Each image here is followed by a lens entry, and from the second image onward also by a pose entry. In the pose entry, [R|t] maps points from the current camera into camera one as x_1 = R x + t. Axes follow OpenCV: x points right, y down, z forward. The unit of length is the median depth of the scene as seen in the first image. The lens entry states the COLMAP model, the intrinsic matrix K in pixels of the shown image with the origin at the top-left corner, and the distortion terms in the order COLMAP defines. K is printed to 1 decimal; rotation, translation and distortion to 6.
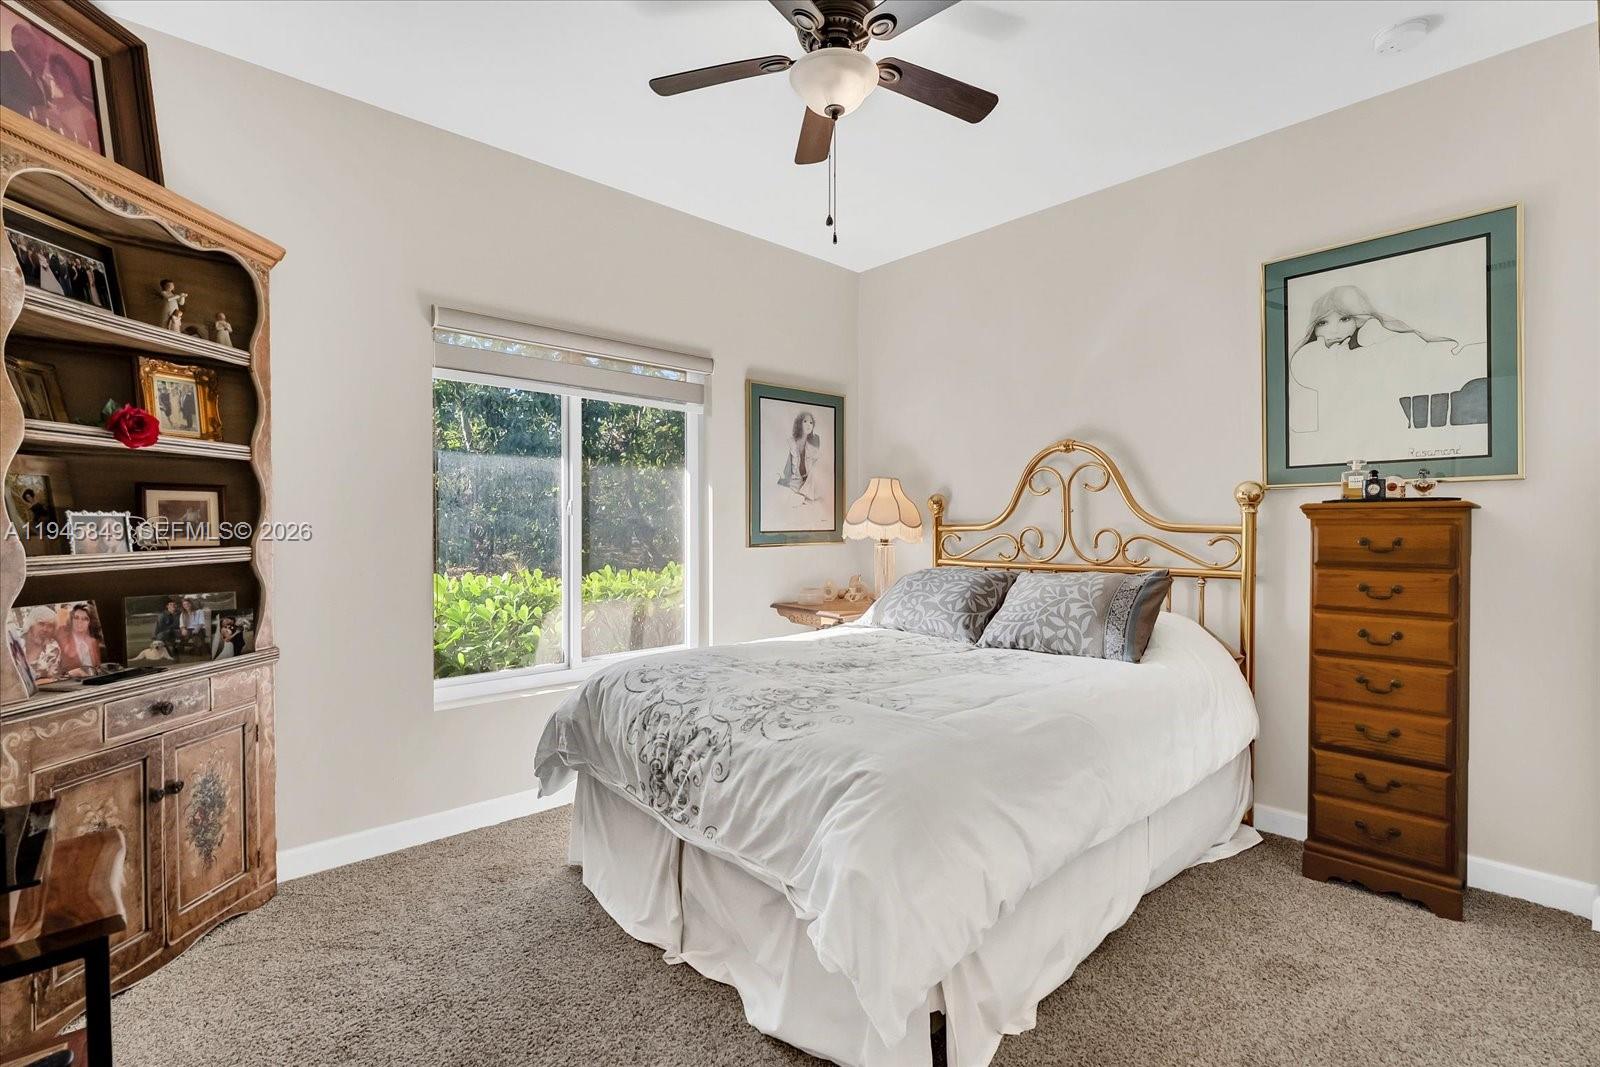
lens RADIAL K [[709.2, 0, 788.7], [0, 709.2, 529.9], [0, 0, 1]] dist [-0.000479, -0.000341]
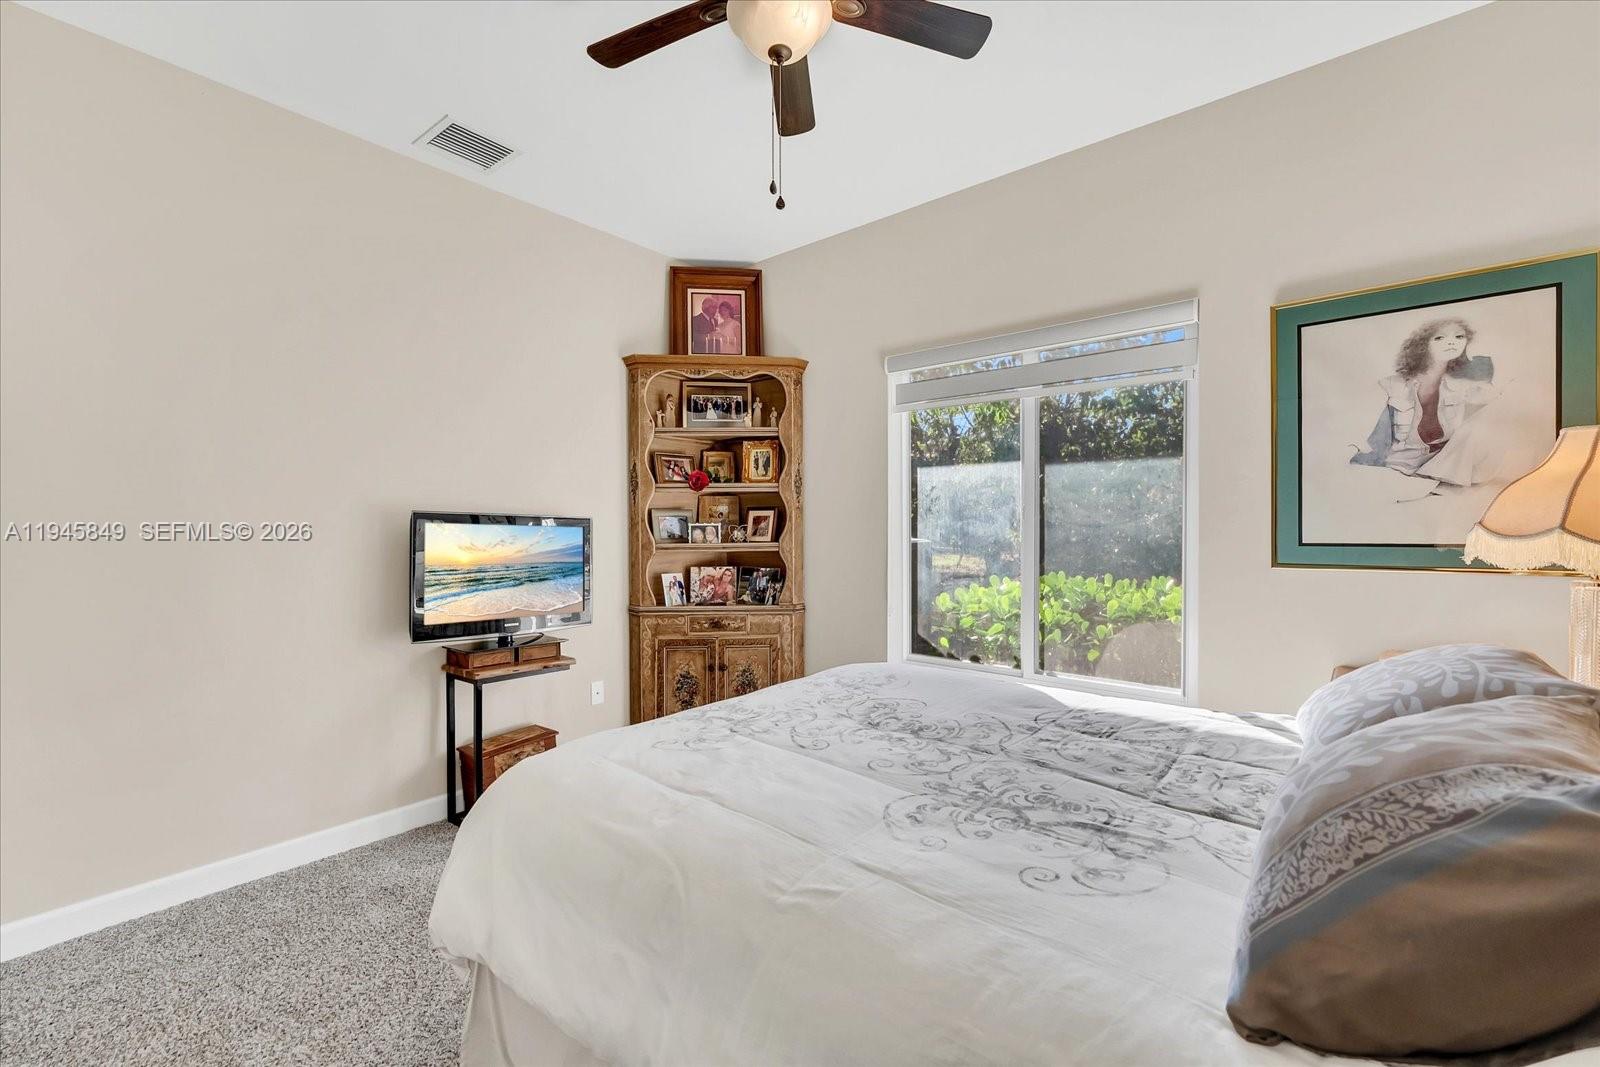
lens RADIAL K [[656.1, 0, 819.8], [0, 656.1, 531.5], [0, 0, 1]] dist [0.001229, 0.000120]
pose [[0.161624, 0.011733, -0.986783, 0.834619], [-0.006207, 0.999922, 0.010873, -0.021171], [0.986833, 0.004367, 0.161684, 0.888608]]
